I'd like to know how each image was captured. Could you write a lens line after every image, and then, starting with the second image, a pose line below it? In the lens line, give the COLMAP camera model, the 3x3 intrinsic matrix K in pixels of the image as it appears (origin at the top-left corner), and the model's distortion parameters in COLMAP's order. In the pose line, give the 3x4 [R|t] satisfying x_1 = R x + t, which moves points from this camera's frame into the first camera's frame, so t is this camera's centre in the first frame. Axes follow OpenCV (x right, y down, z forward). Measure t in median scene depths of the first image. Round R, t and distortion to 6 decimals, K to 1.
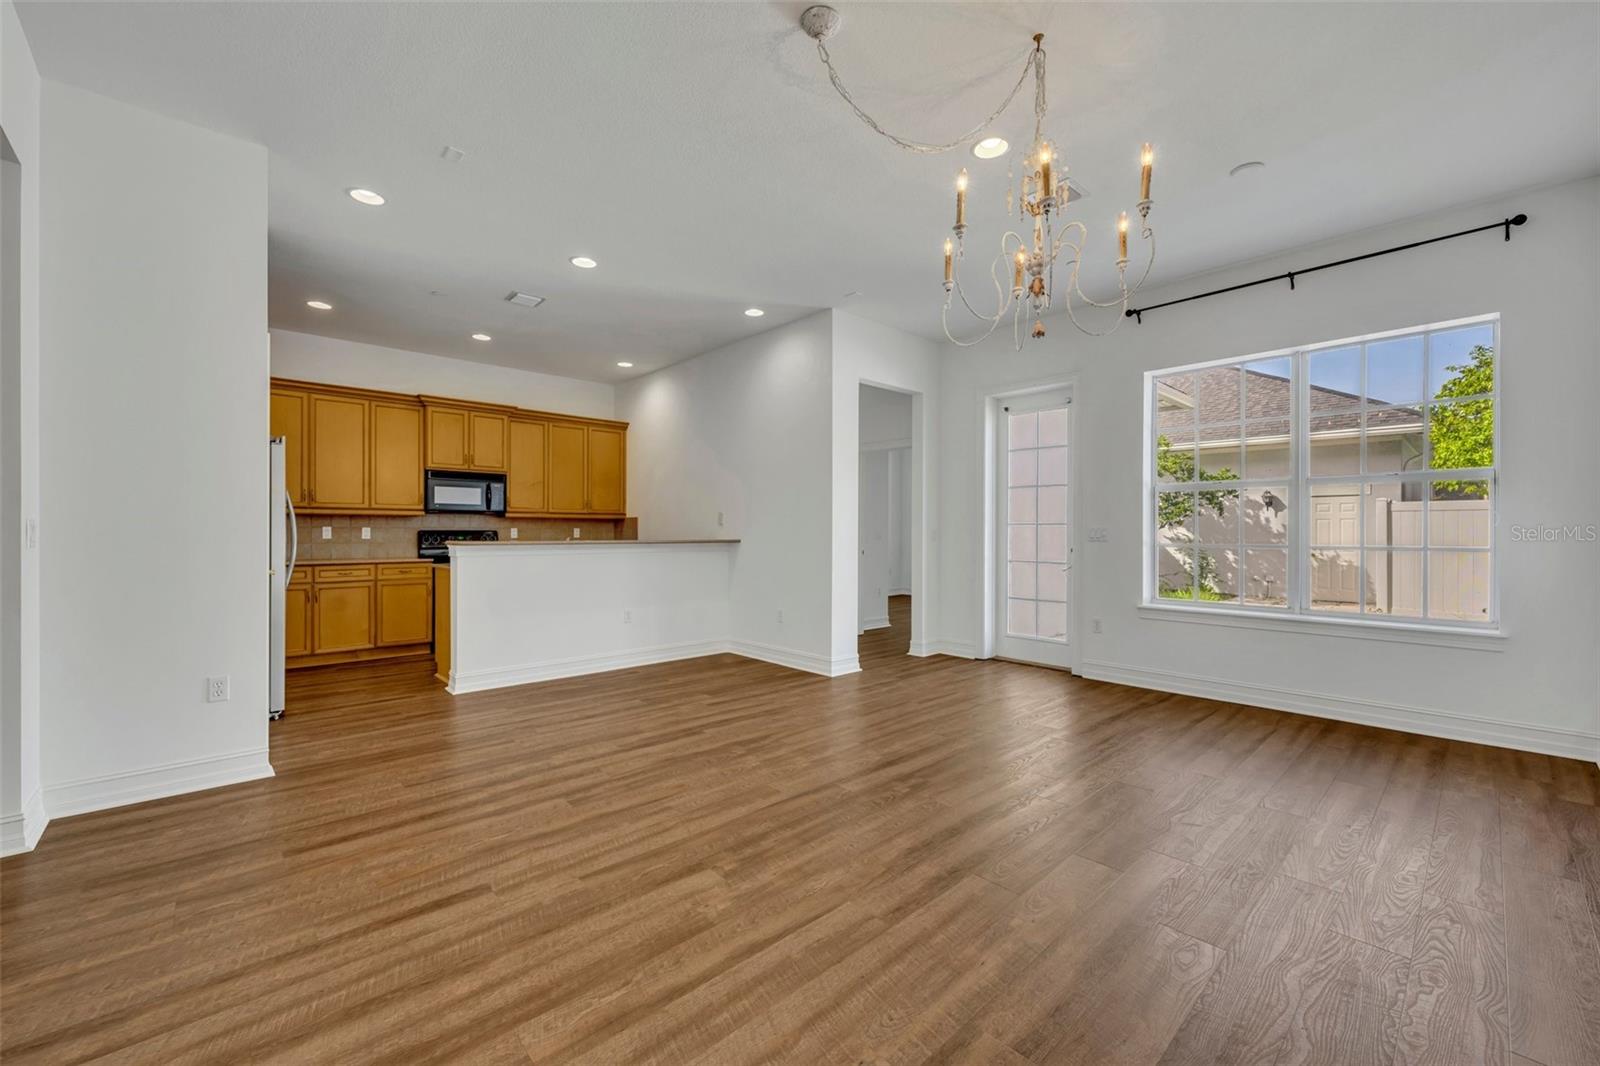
lens RADIAL K [[643.5, 0, 791.1], [0, 643.5, 530.9], [0, 0, 1]] dist [0.007613, -0.001651]
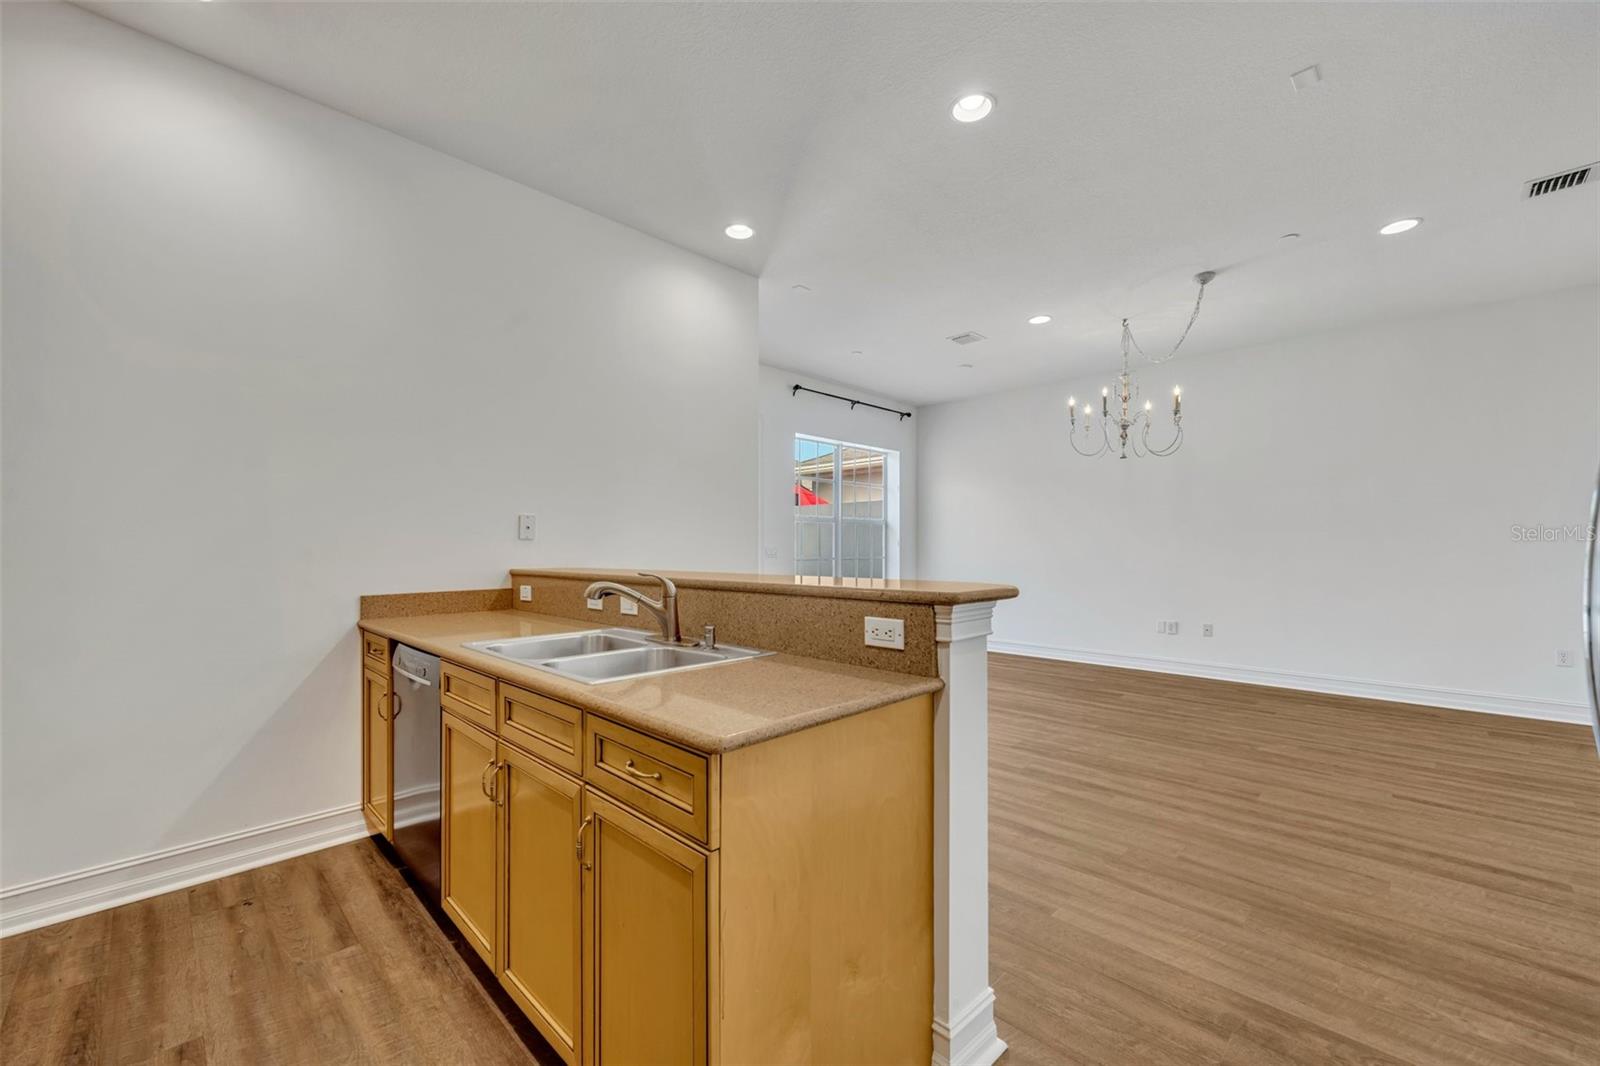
lens RADIAL K [[643.5, 0, 808.2], [0, 643.5, 541.4], [0, 0, 1]] dist [0.007613, -0.001651]
pose [[-0.071700, 0.005430, 0.997411, -0.874758], [-0.001231, 0.999984, -0.005532, -0.008649], [-0.997425, -0.001624, -0.071692, 1.154883]]
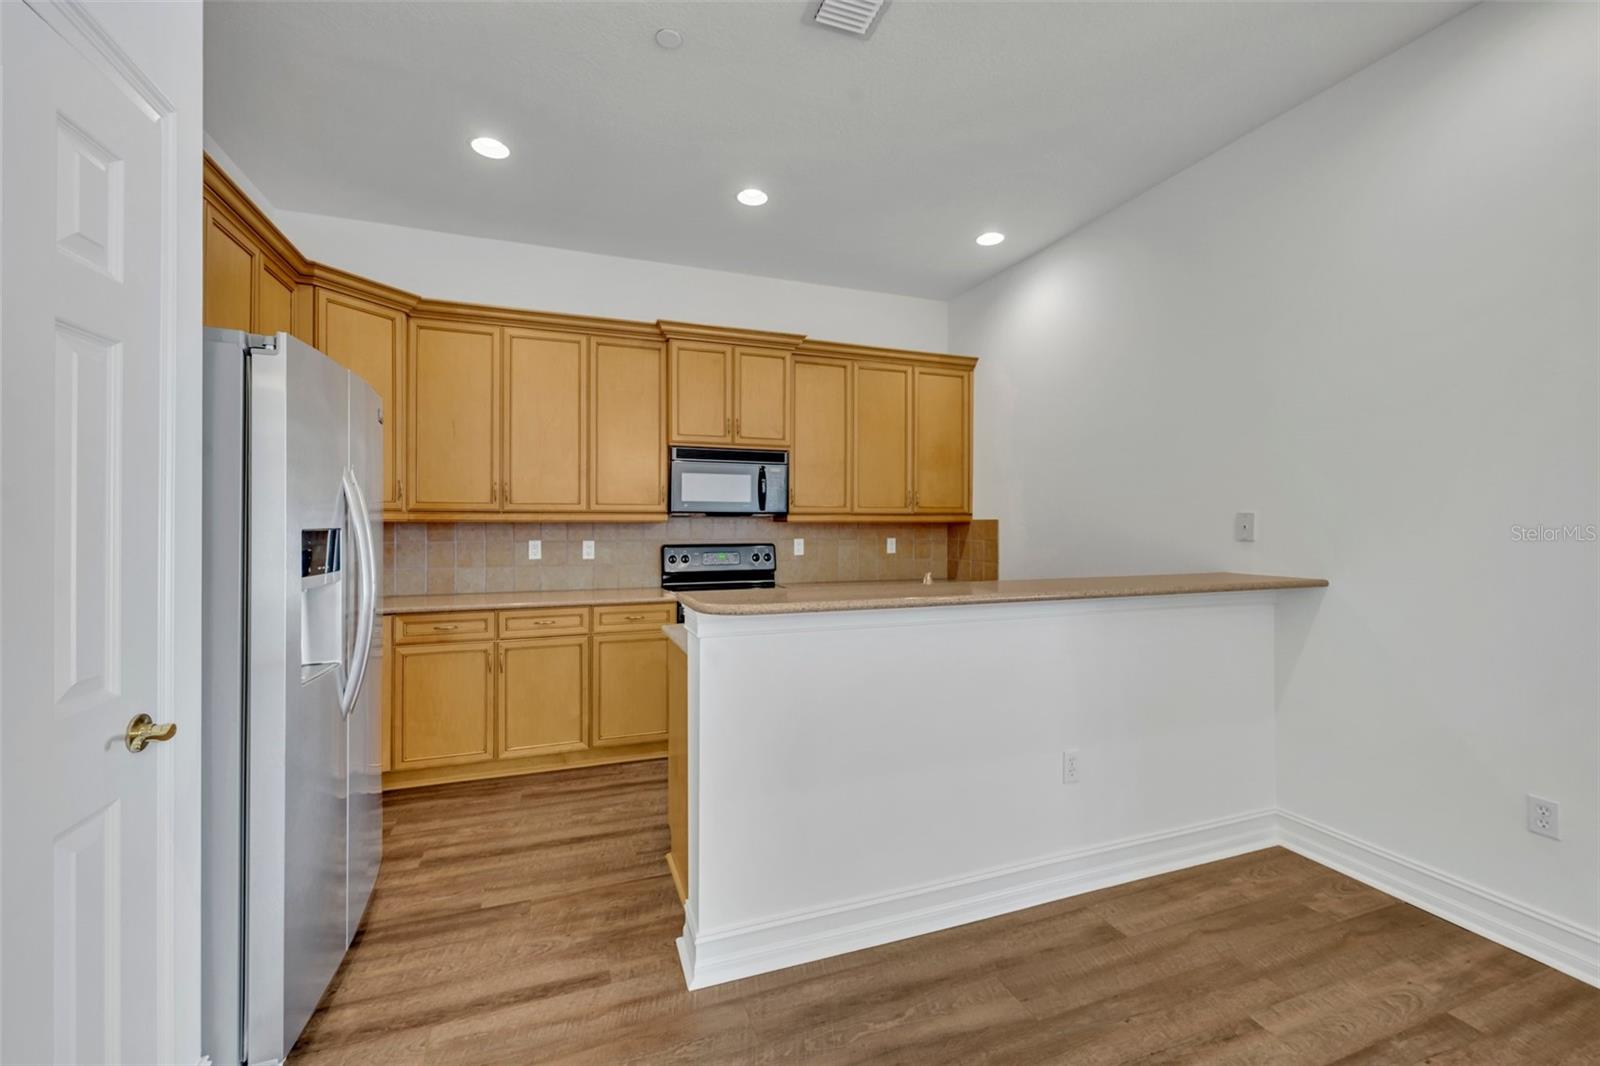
lens RADIAL K [[643.5, 0, 795.1], [0, 643.5, 523.3], [0, 0, 1]] dist [0.007613, -0.001651]
pose [[0.928443, -0.002901, -0.371465, -0.321971], [0.002888, 0.999996, -0.000592, -0.030132], [0.371465, -0.000523, 0.928447, 0.670398]]
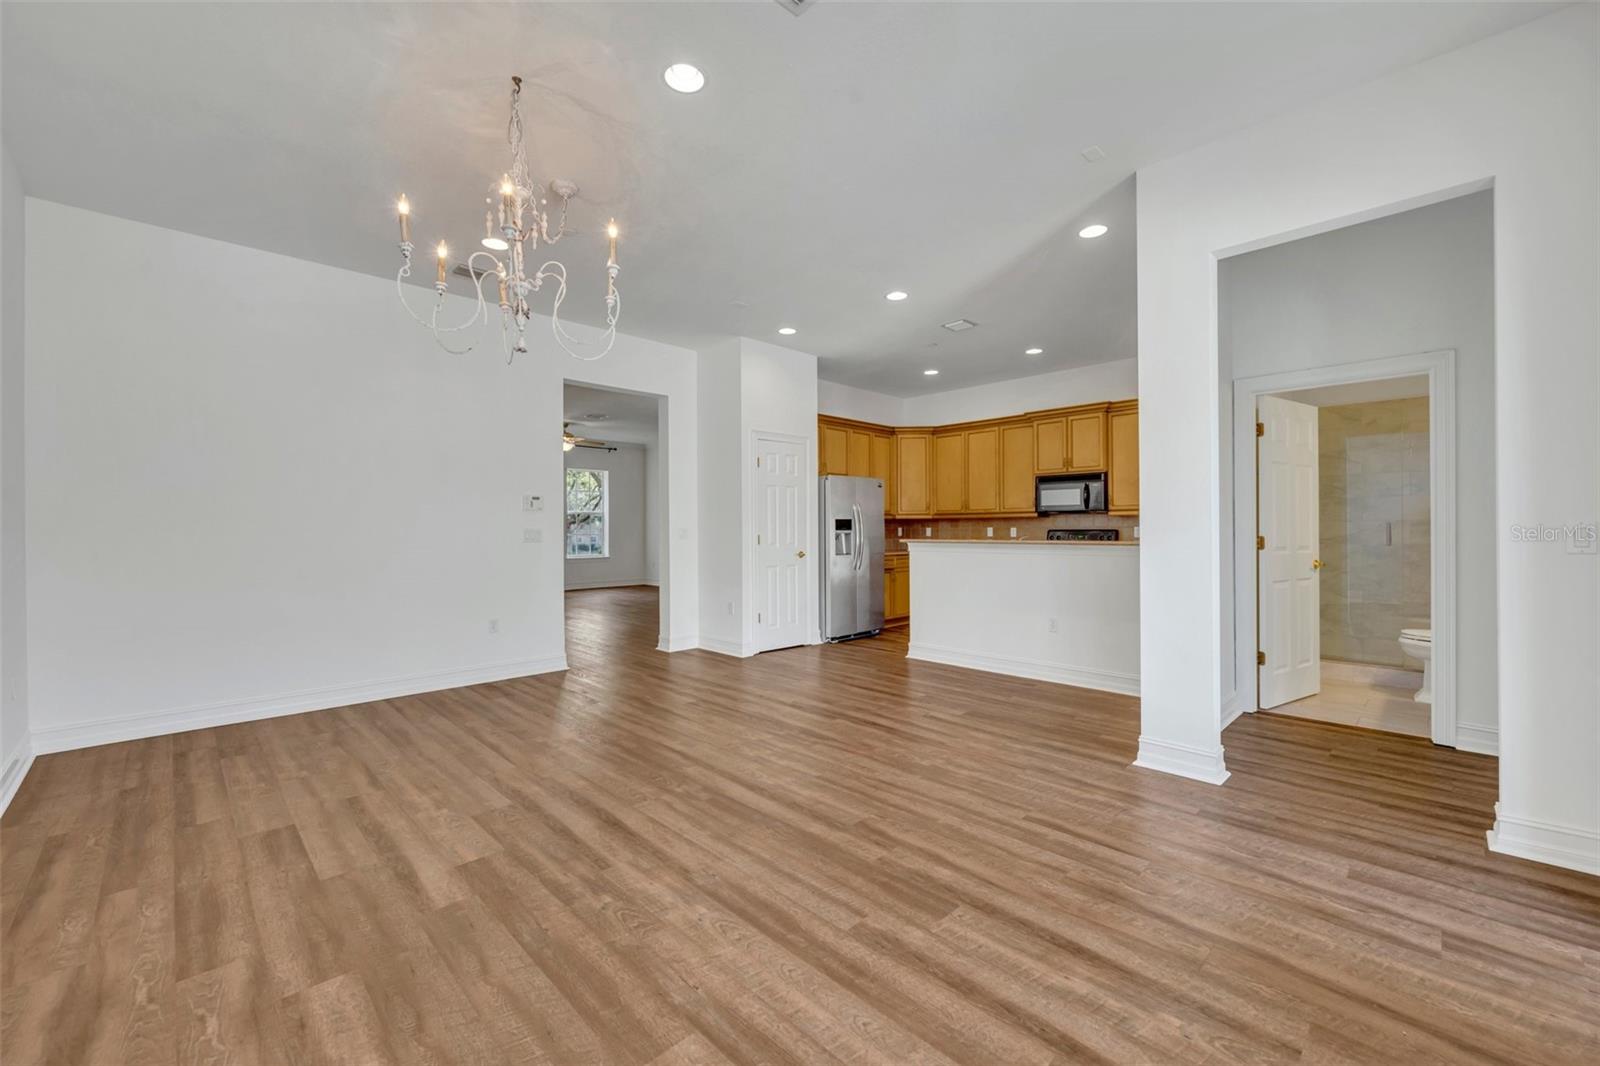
lens RADIAL K [[643.5, 0, 793.8], [0, 643.5, 528.1], [0, 0, 1]] dist [0.007613, -0.001651]
pose [[0.029900, -0.004714, -0.999542, 0.777213], [0.004180, 0.999981, -0.004591, -0.000828], [0.999544, -0.004041, 0.029919, 0.749982]]
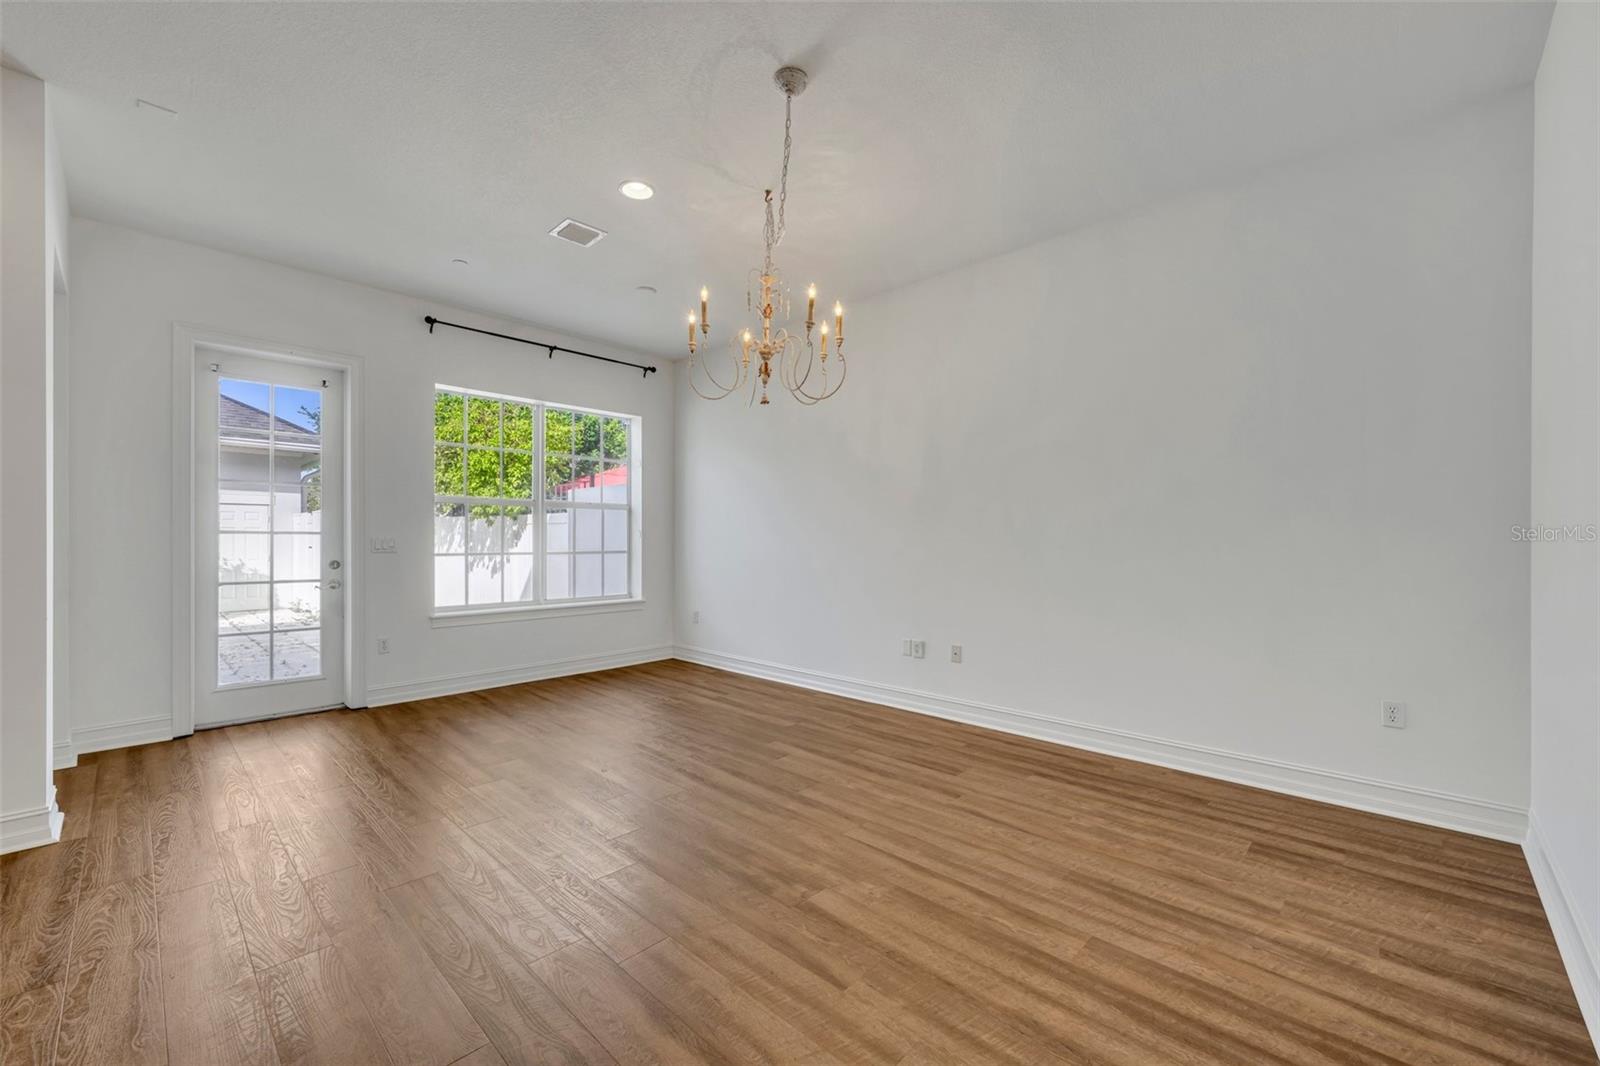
lens RADIAL K [[643.5, 0, 805.2], [0, 643.5, 542.8], [0, 0, 1]] dist [0.007613, -0.001651]
pose [[-0.077731, -0.007741, 0.996944, -0.536504], [0.000653, 0.999969, 0.007815, -0.005552], [-0.996974, 0.001259, -0.077723, 0.538115]]
